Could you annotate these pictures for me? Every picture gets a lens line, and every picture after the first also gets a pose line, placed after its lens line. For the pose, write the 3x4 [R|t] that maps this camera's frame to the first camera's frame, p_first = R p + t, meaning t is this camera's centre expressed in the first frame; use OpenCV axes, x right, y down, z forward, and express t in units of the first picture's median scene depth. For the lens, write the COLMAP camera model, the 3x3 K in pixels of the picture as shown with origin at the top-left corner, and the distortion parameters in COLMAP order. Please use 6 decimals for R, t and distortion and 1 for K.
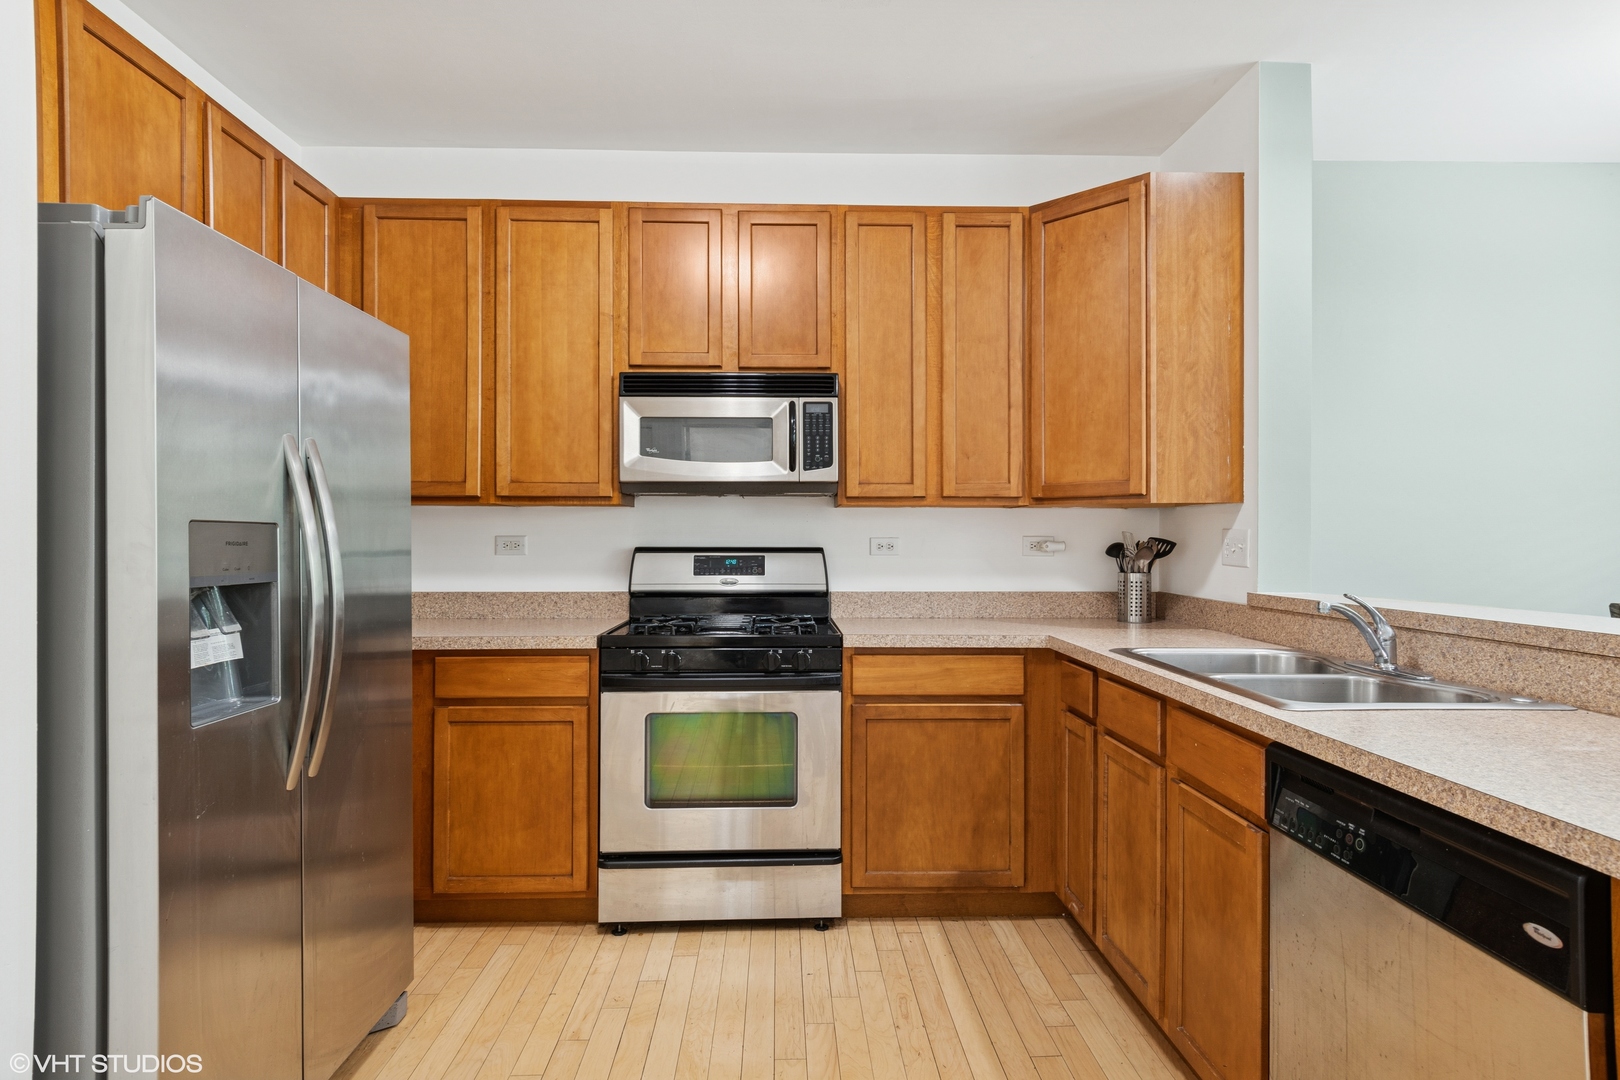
lens RADIAL K [[847.7, 0, 810.0], [0, 847.7, 540.0], [0, 0, 1]] dist [-0.001987, -0.000482]
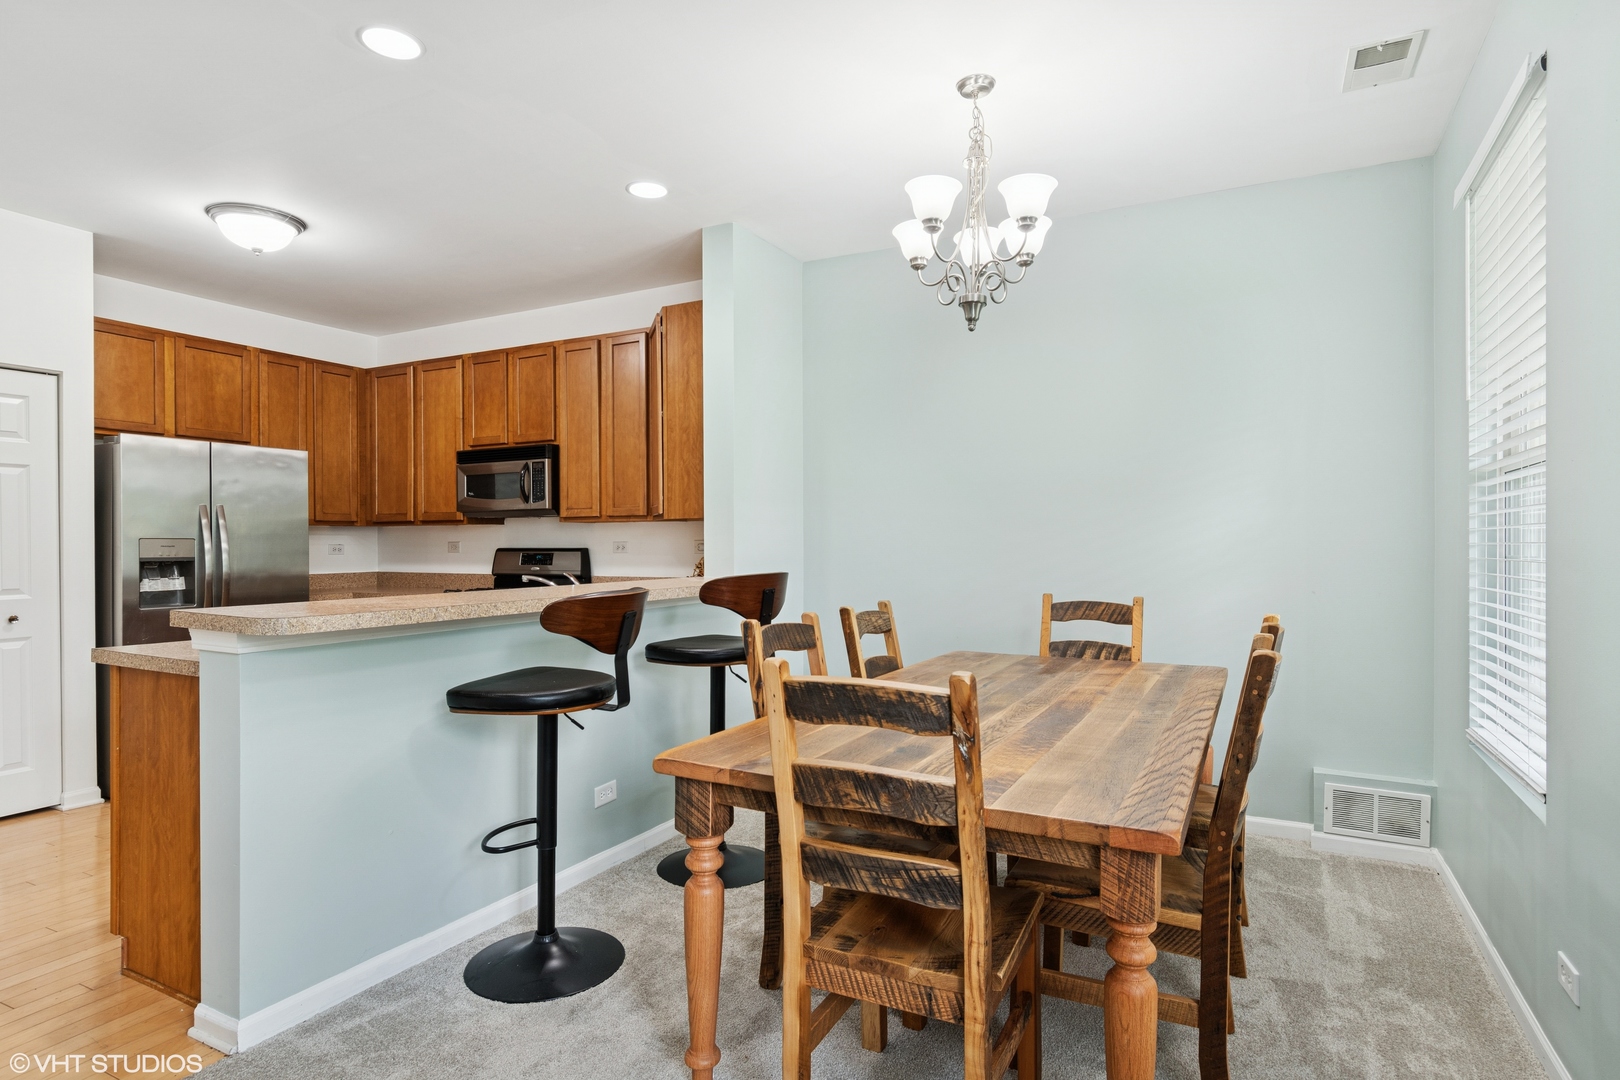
lens RADIAL K [[867.2, 0, 810.0], [0, 867.2, 540.0], [0, 0, 1]] dist [0.004300, -0.000143]
pose [[0.870787, -0.005611, -0.491629, 1.310713], [0.003665, 0.999981, -0.004922, 0.002891], [0.491647, 0.002485, 0.870791, -0.232524]]
